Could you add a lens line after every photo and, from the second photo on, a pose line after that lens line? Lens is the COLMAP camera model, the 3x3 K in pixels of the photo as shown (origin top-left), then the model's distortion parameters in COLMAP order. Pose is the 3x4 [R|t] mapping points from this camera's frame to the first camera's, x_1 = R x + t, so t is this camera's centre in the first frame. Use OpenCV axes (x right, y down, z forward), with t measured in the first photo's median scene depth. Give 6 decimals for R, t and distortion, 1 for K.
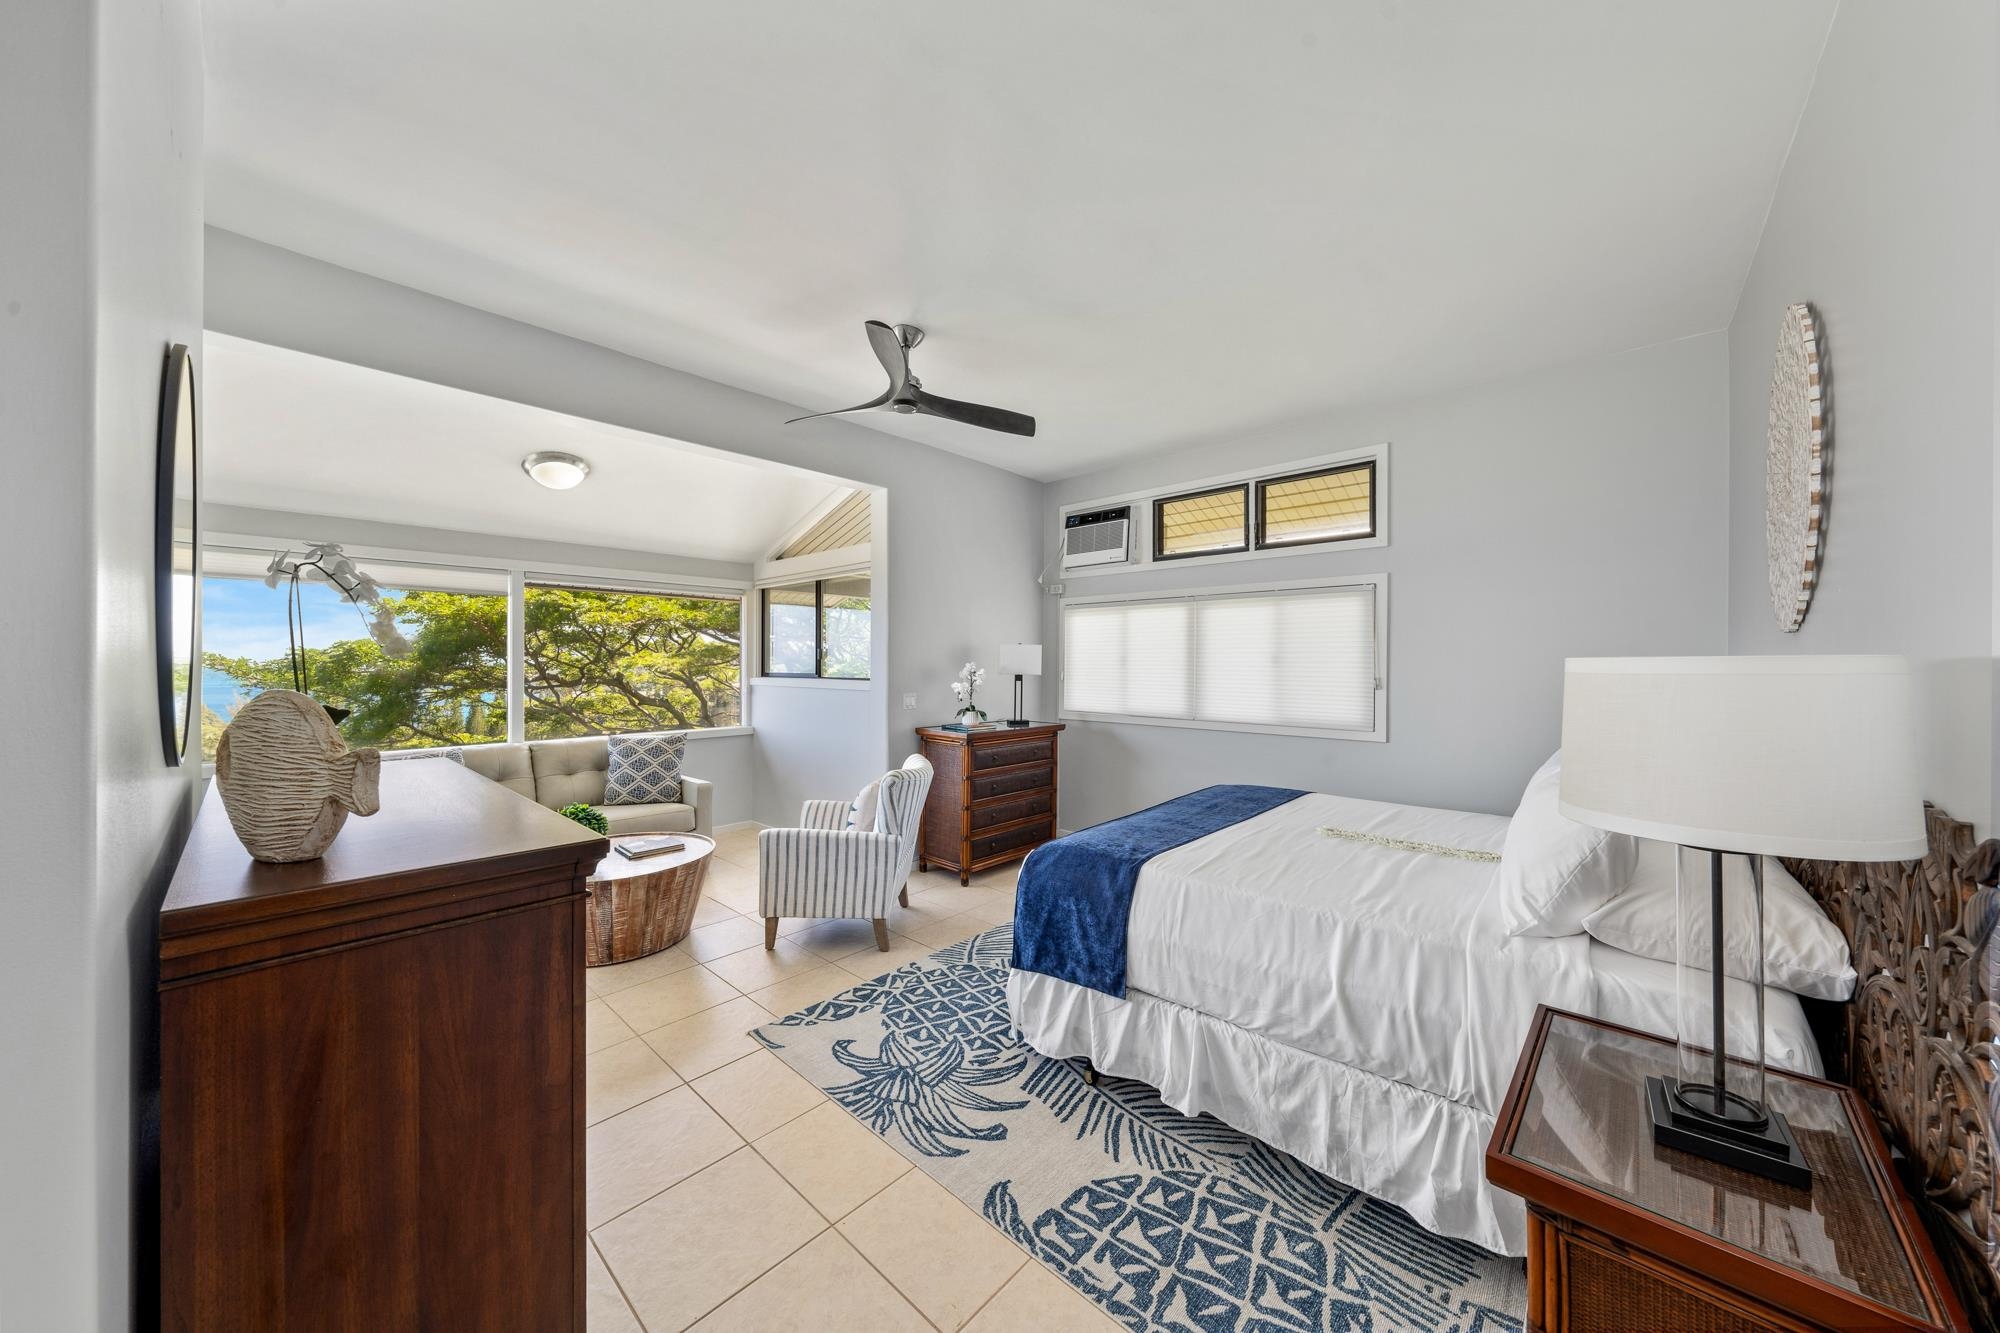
lens RADIAL K [[702.1, 0, 1006.9], [0, 702.1, 660.1], [0, 0, 1]] dist [-0.008509, 0.000825]
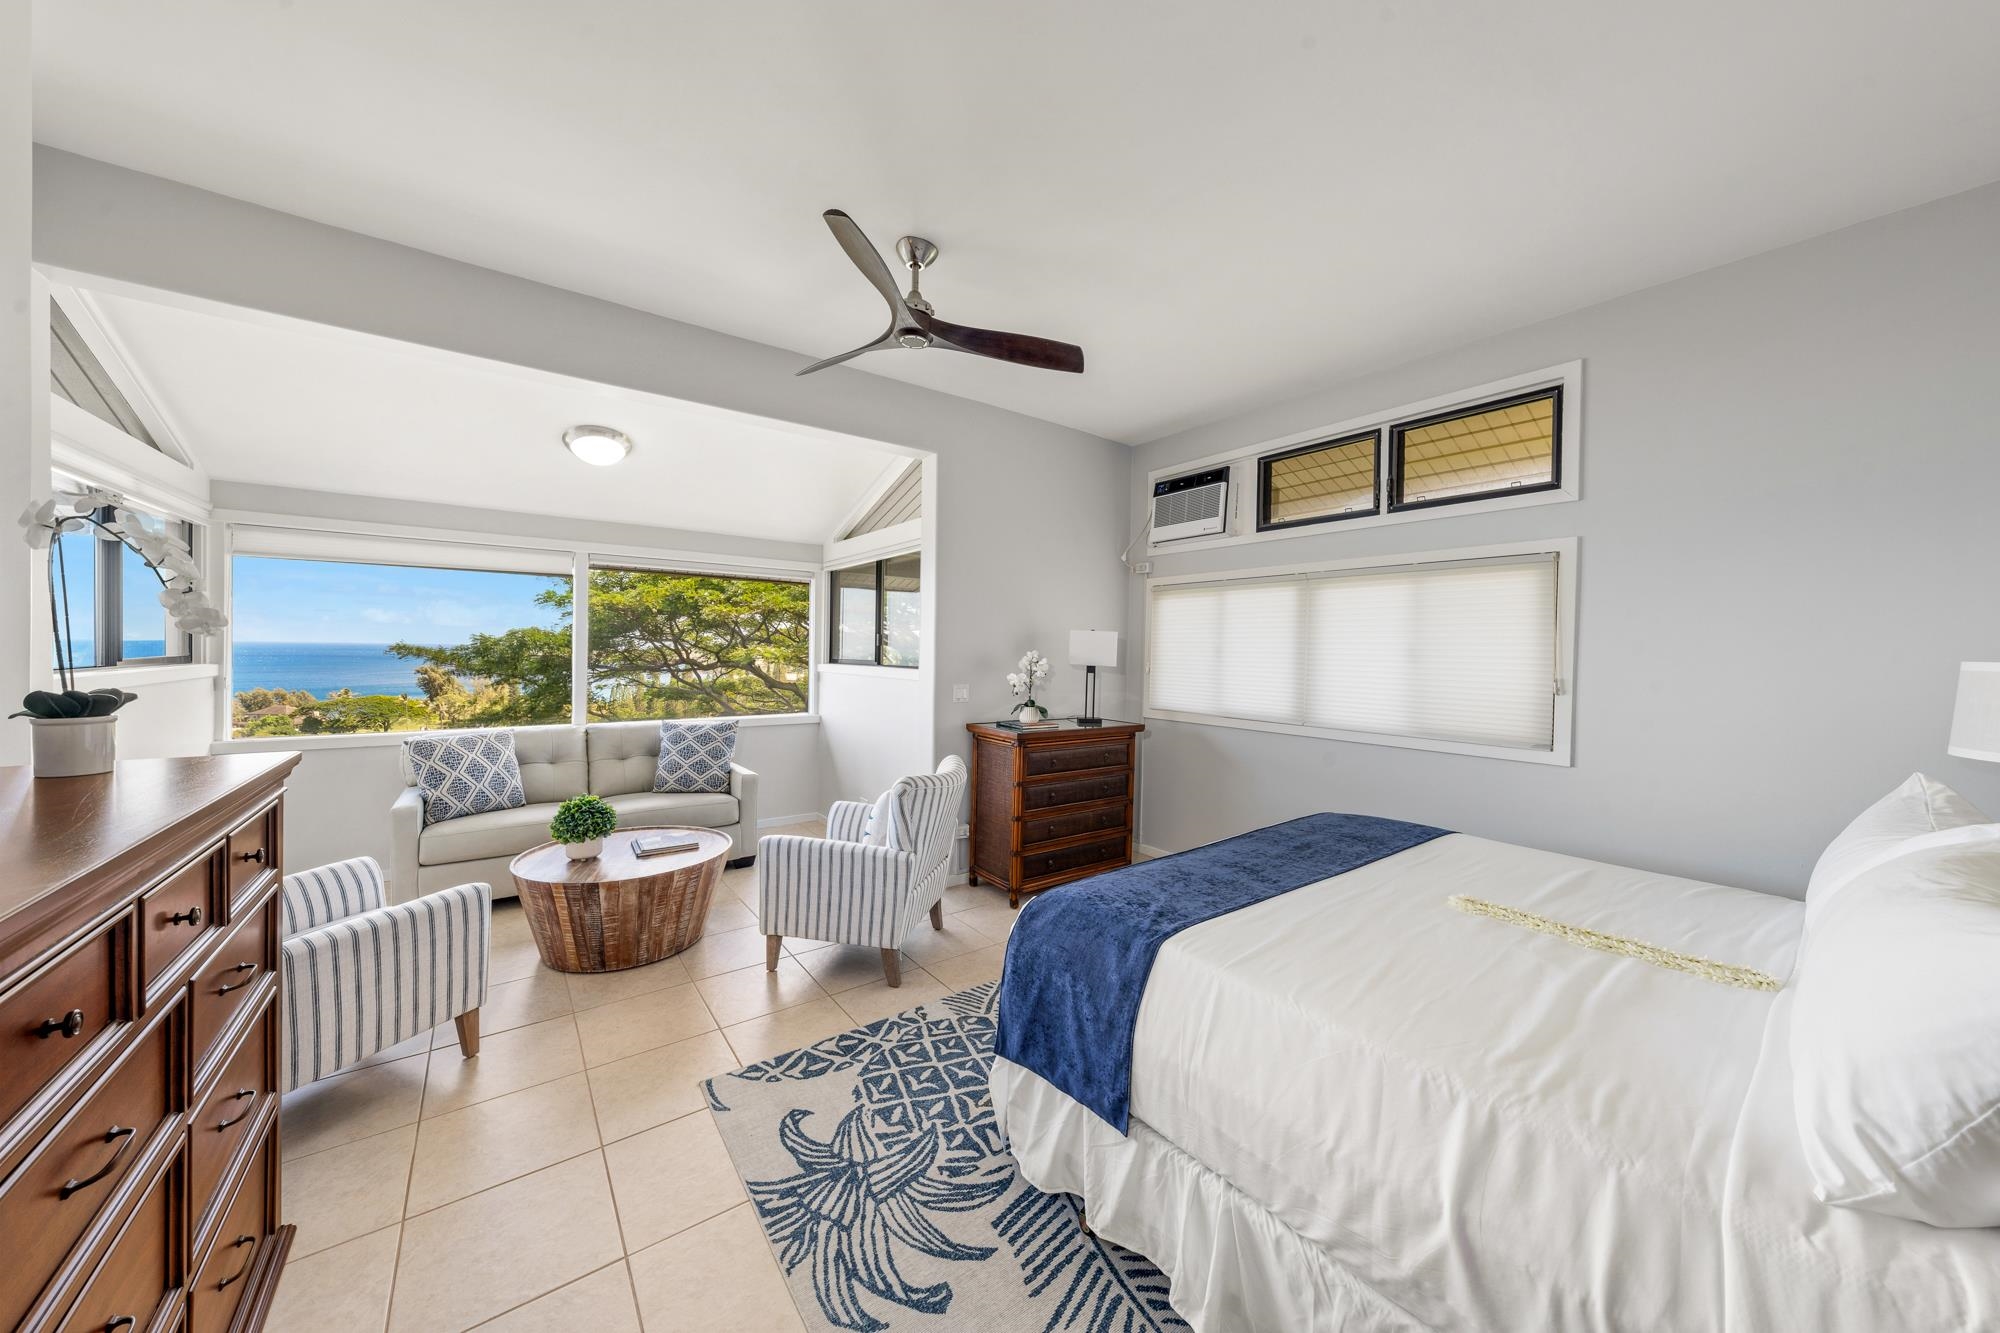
lens RADIAL K [[702.1, 0, 995.8], [0, 702.1, 656.4], [0, 0, 1]] dist [-0.008509, 0.000825]
pose [[0.980111, 0.015028, -0.197878, 0.115886], [-0.013088, 0.999853, 0.011109, 0.001698], [0.198016, -0.008298, 0.980164, 0.201734]]
